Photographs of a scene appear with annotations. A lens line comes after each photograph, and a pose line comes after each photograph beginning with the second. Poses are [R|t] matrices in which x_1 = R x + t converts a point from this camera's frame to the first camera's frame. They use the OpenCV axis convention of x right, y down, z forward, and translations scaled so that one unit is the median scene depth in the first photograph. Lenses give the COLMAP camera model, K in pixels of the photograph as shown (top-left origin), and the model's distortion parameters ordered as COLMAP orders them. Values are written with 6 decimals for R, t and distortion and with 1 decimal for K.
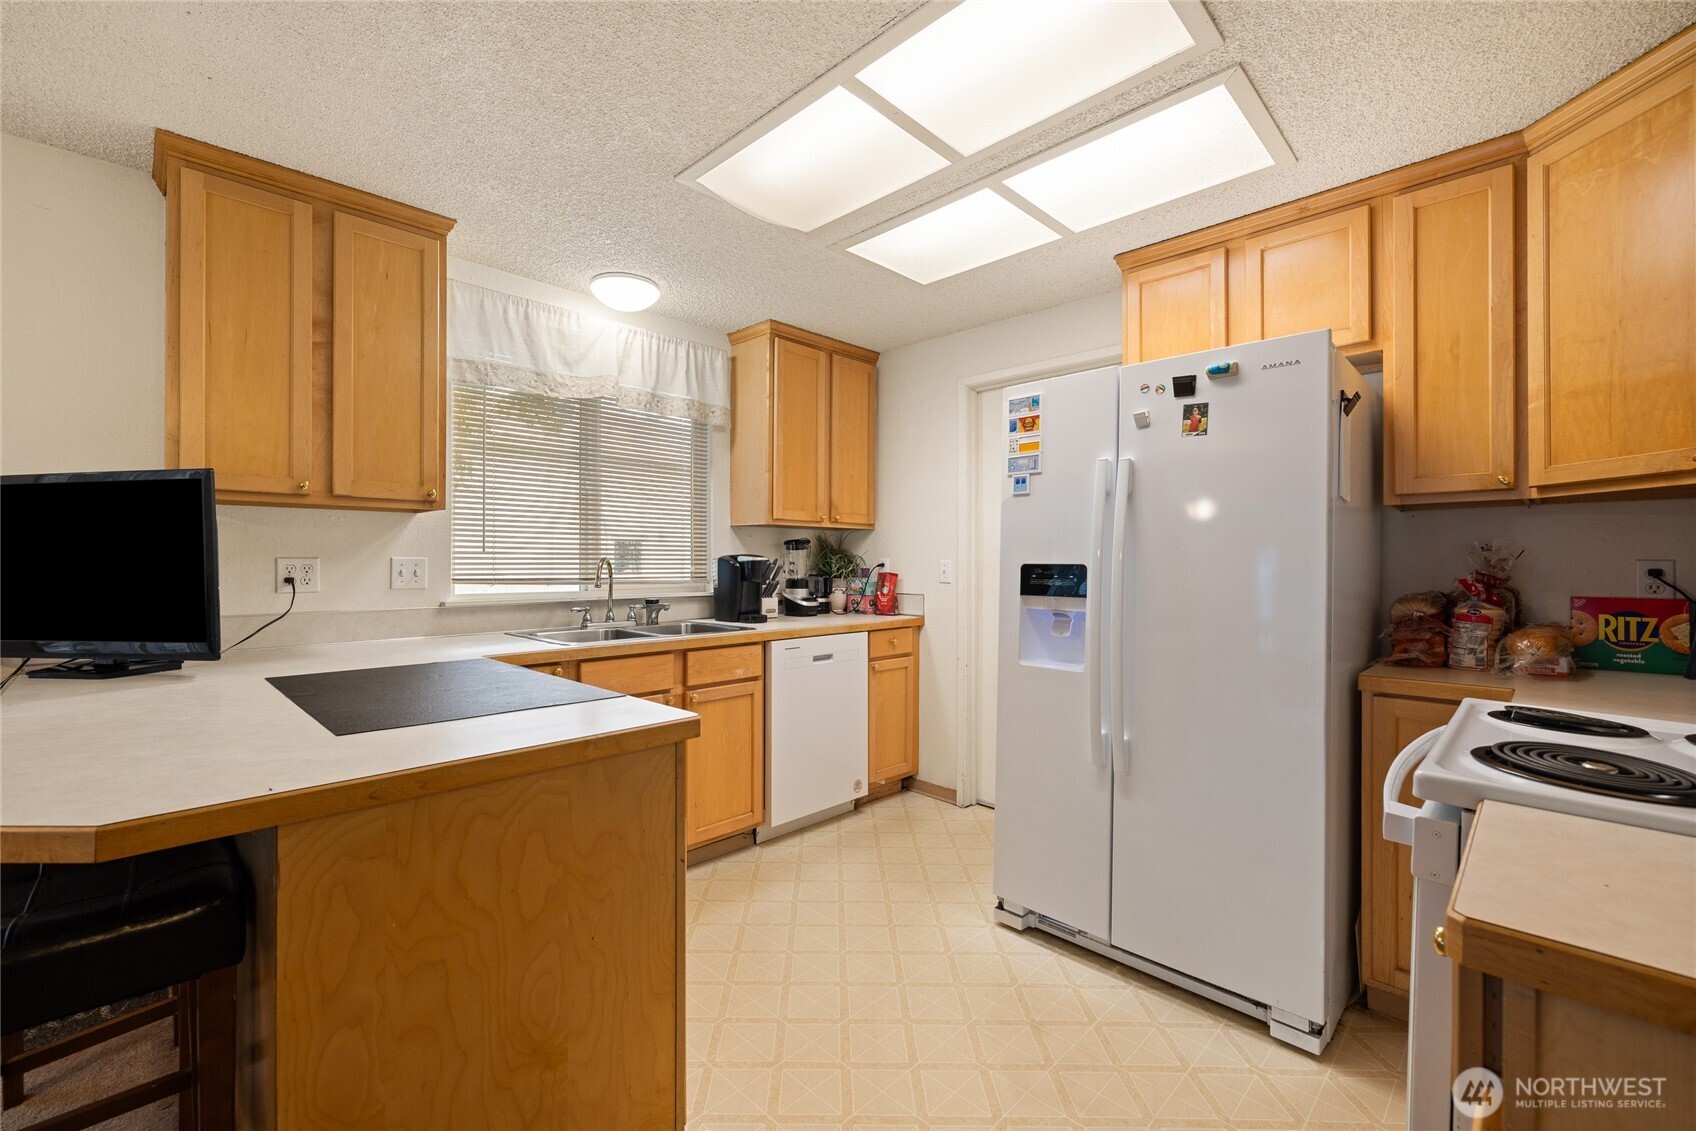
lens RADIAL K [[709.2, 0, 812.7], [0, 709.2, 559.8], [0, 0, 1]] dist [-0.002203, 0.001912]
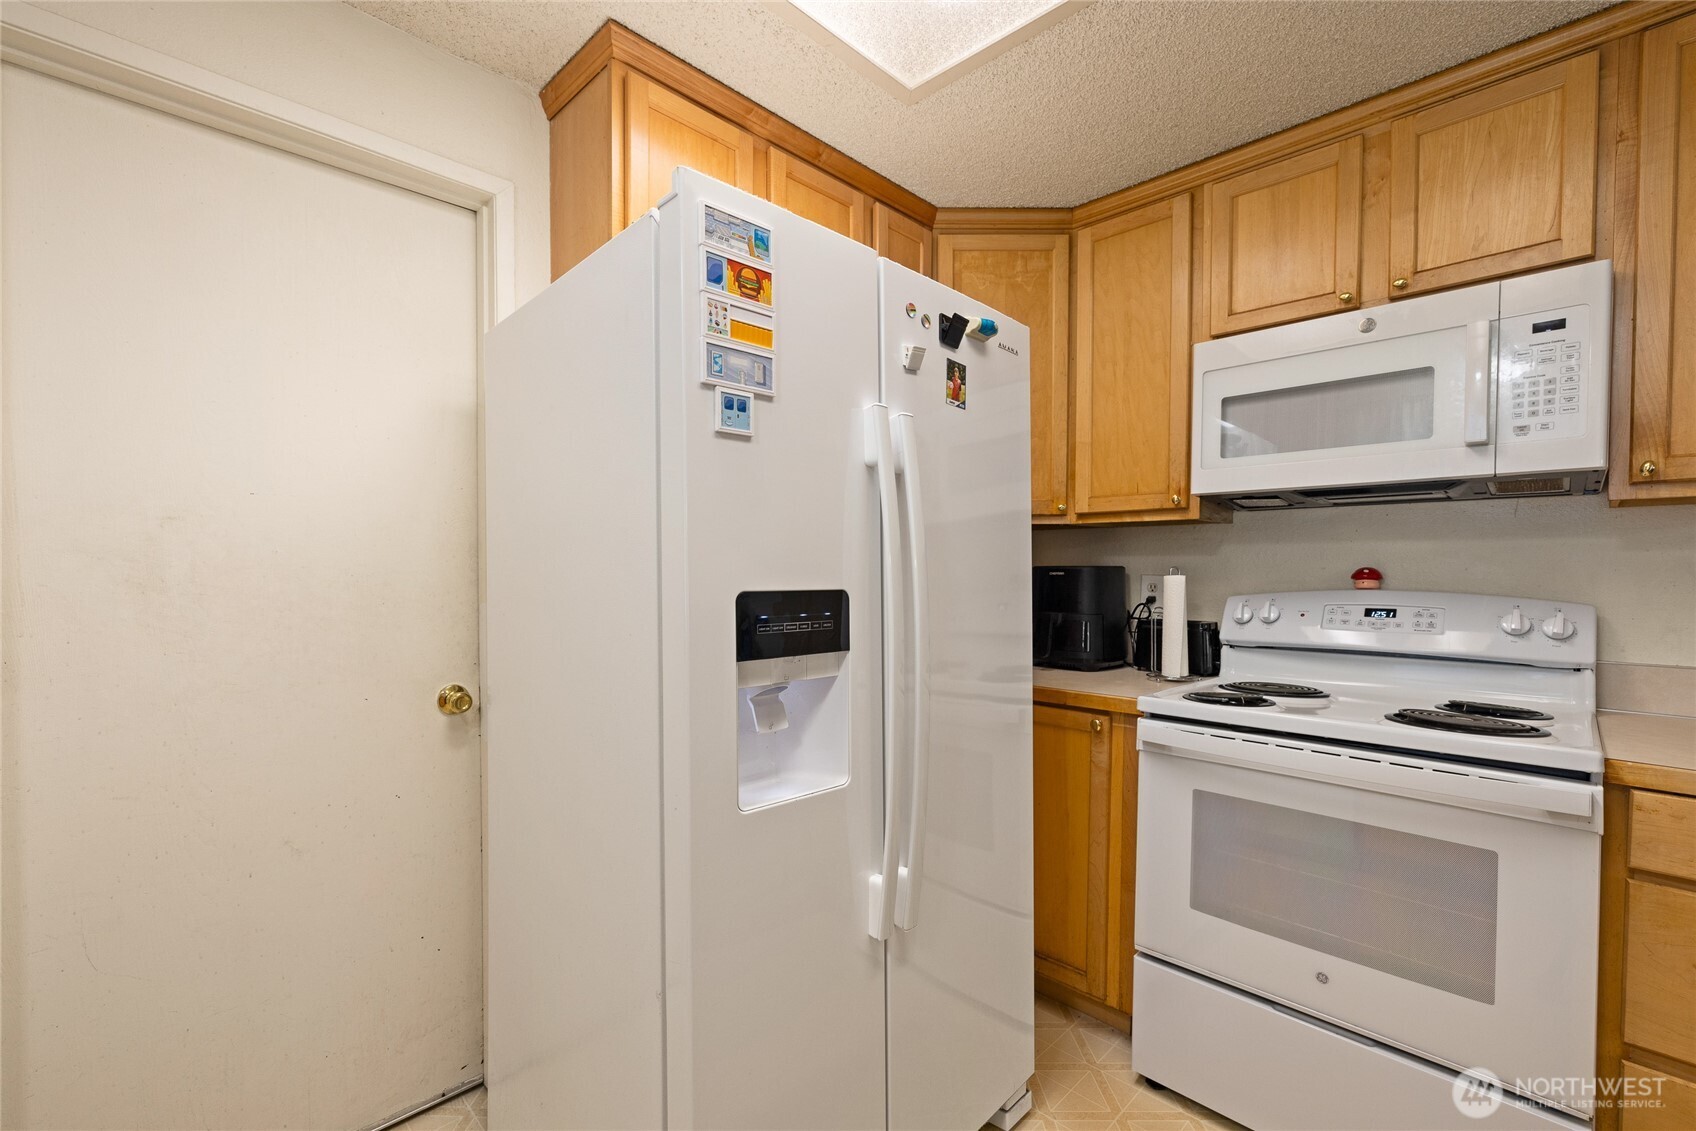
lens RADIAL K [[720.0, 0, 834.7], [0, 720.0, 586.1], [0, 0, 1]] dist [-0.003917, 0.002135]
pose [[-0.006572, -0.024703, 0.999673, -0.157141], [-0.006497, 0.999675, 0.024660, -0.009036], [-0.999957, -0.006333, -0.006731, 0.930259]]
